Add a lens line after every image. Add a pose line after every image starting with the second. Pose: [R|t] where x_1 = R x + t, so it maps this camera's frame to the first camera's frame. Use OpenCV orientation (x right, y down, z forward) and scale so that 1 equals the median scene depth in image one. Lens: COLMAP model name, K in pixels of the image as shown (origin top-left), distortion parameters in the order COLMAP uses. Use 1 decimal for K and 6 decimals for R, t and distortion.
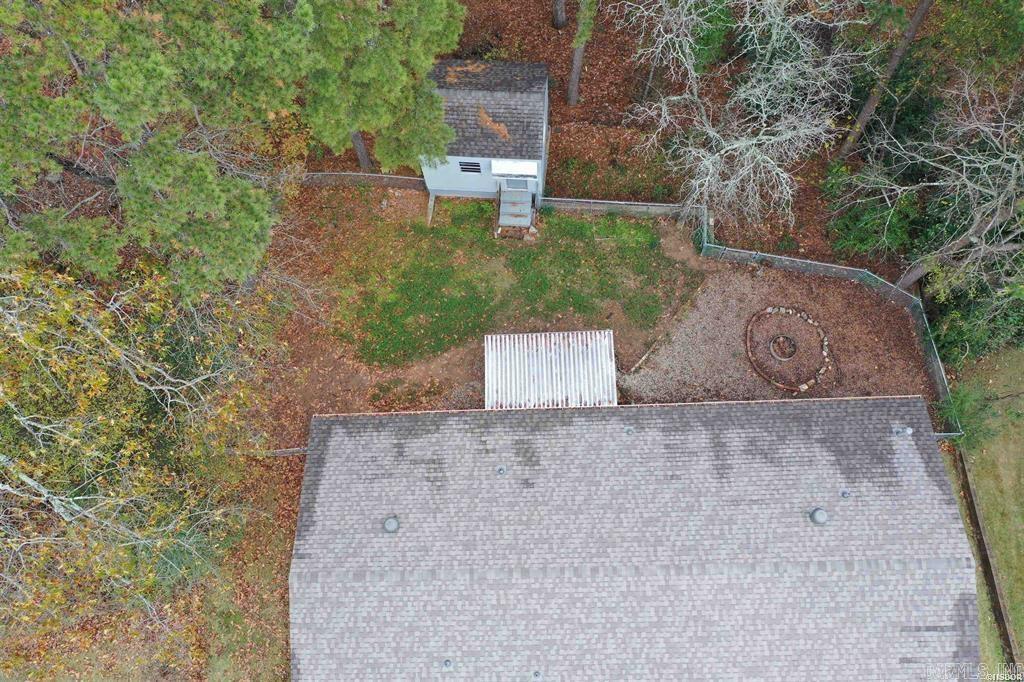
lens RADIAL K [[808.2, 0, 512.4], [0, 808.2, 342.4], [0, 0, 1]] dist [-0.004929, -0.007256]
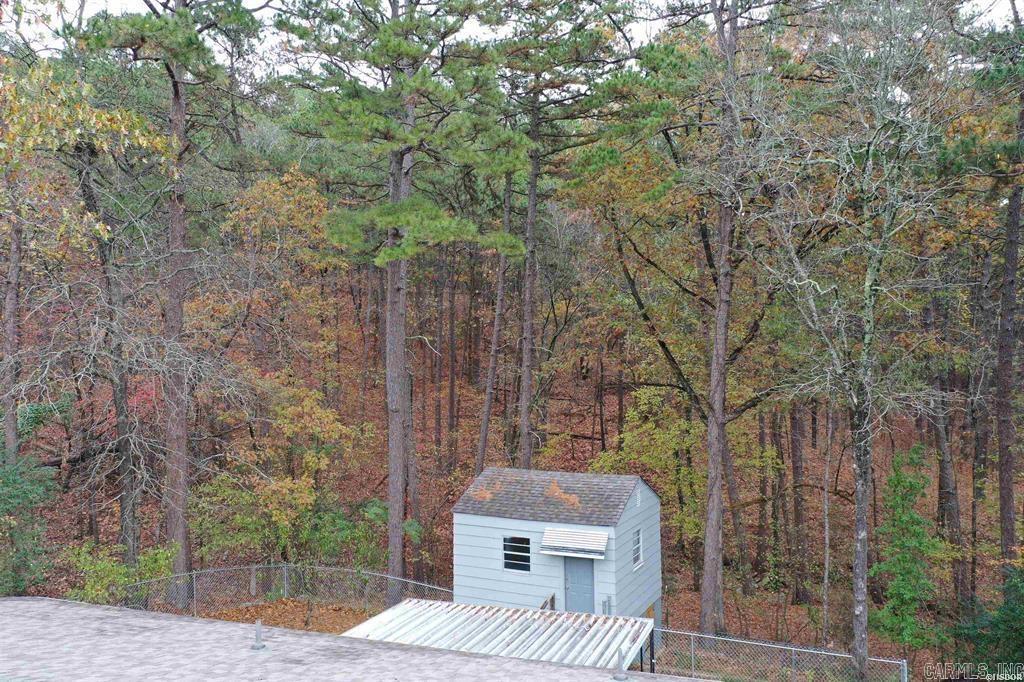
lens RADIAL K [[808.2, 0, 516.6], [0, 808.2, 343.3], [0, 0, 1]] dist [-0.004929, -0.007256]
pose [[0.930474, 0.031346, -0.365014, 0.223940], [-0.357997, 0.289426, -0.887733, 0.396700], [0.077818, 0.956687, 0.280526, 0.738097]]
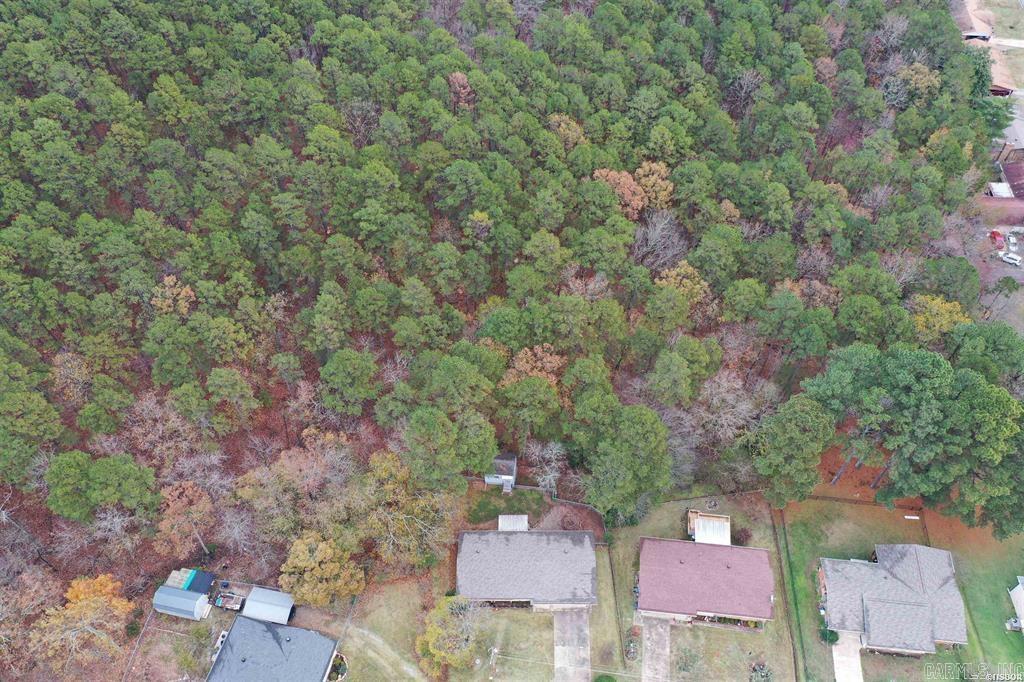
lens RADIAL K [[808.2, 0, 515.6], [0, 808.2, 338.8], [0, 0, 1]] dist [-0.004929, -0.007256]
pose [[0.999112, 0.042104, 0.001693, 0.009402], [-0.038686, 0.932460, -0.359195, 0.710171], [-0.016702, 0.358810, 0.933261, -3.652288]]
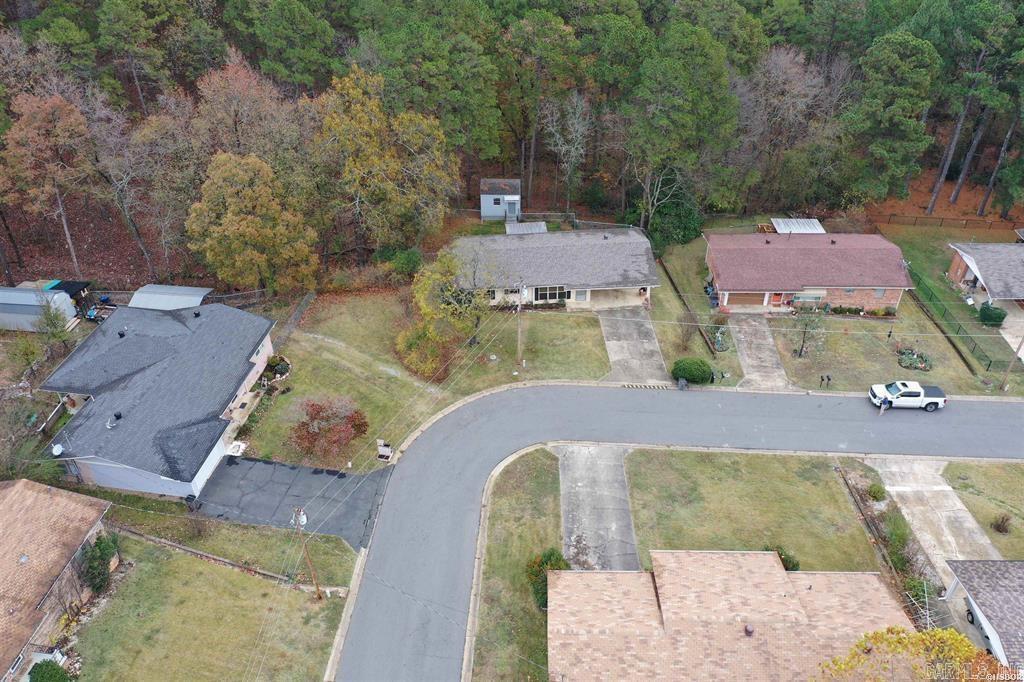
lens RADIAL K [[808.2, 0, 515.0], [0, 808.2, 347.8], [0, 0, 1]] dist [-0.004929, -0.007256]
pose [[0.997820, -0.000143, 0.066000, -0.216929], [0.037921, 0.819705, -0.571529, 2.325533], [-0.054019, 0.572786, 0.817923, -1.398390]]
